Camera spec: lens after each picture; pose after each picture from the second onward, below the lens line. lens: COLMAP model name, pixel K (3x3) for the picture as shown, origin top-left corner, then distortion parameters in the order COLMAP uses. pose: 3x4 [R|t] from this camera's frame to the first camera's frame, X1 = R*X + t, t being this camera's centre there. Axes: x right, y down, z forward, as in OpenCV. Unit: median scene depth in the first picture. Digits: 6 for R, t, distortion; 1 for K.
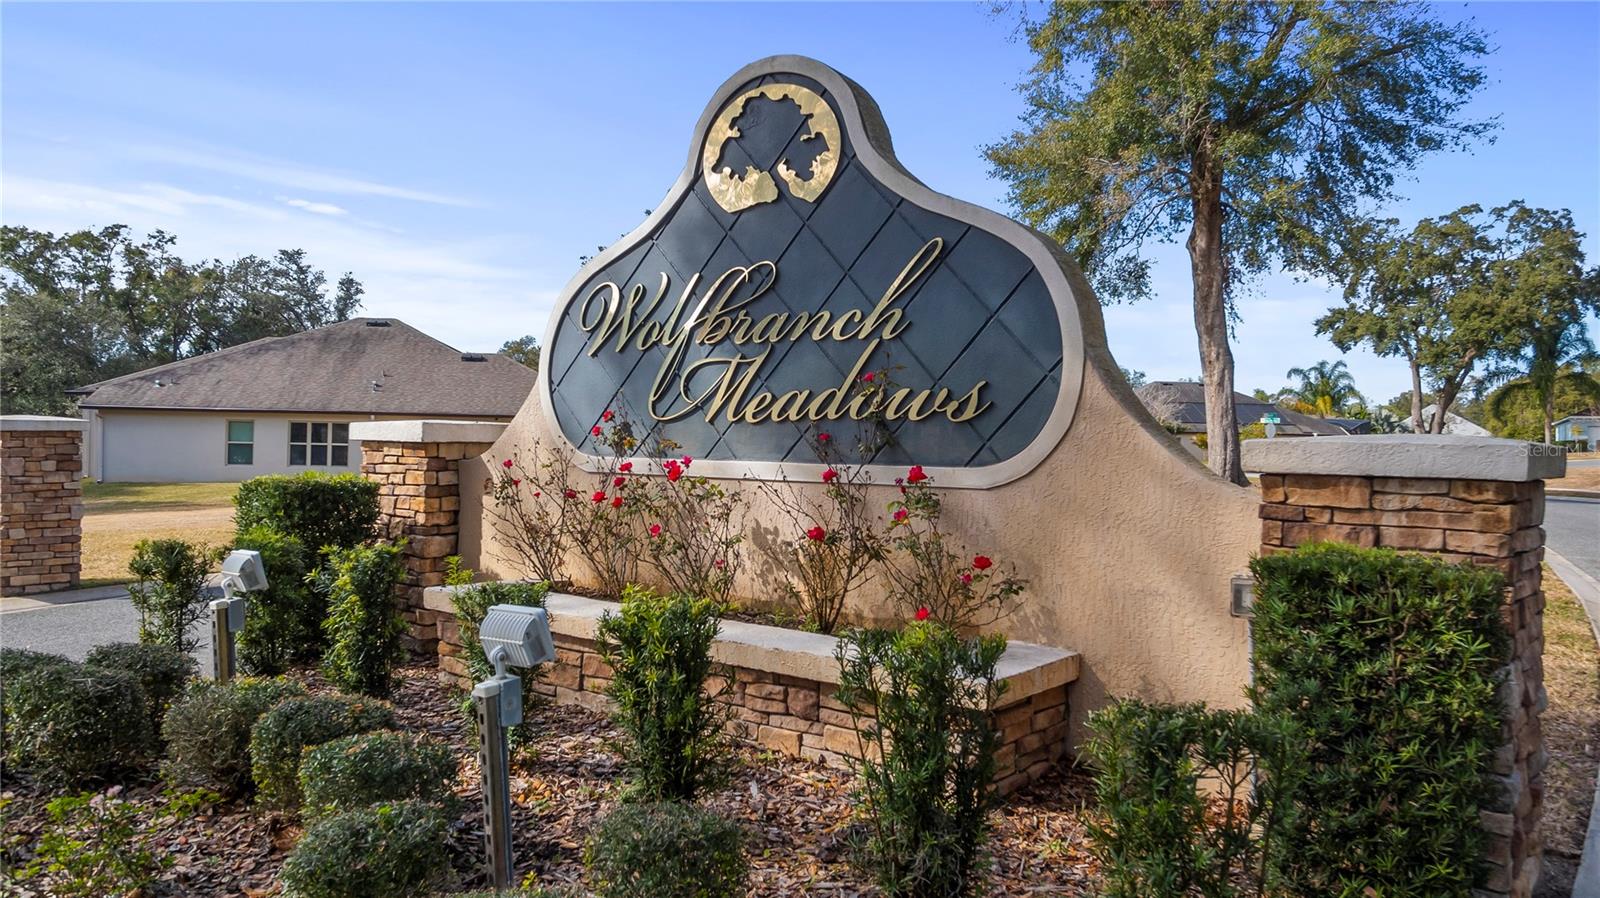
lens RADIAL K [[1186.1, 0, 798.7], [0, 1186.1, 433.5], [0, 0, 1]] dist [0.002946, 0.003641]
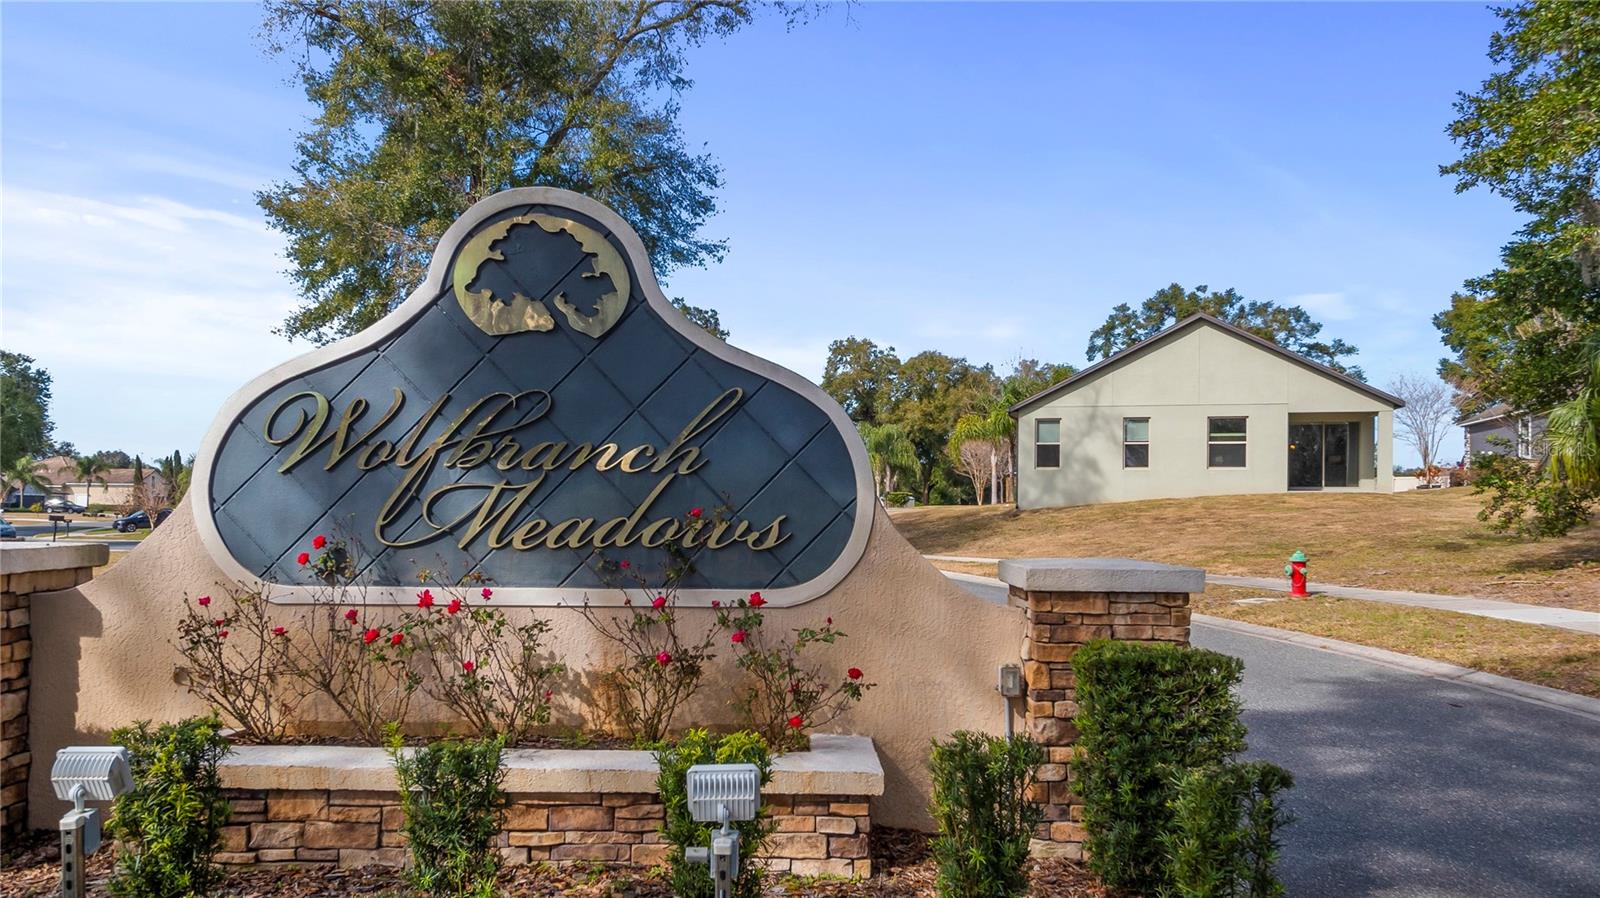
lens RADIAL K [[1203.7, 0, 805.9], [0, 1203.7, 488.5], [0, 0, 1]] dist [-0.000300, 0.004811]
pose [[0.761436, 0.001384, 0.648239, -0.522707], [-0.002255, 0.999997, 0.000514, -0.062253], [-0.648237, -0.001853, 0.761437, 0.071871]]
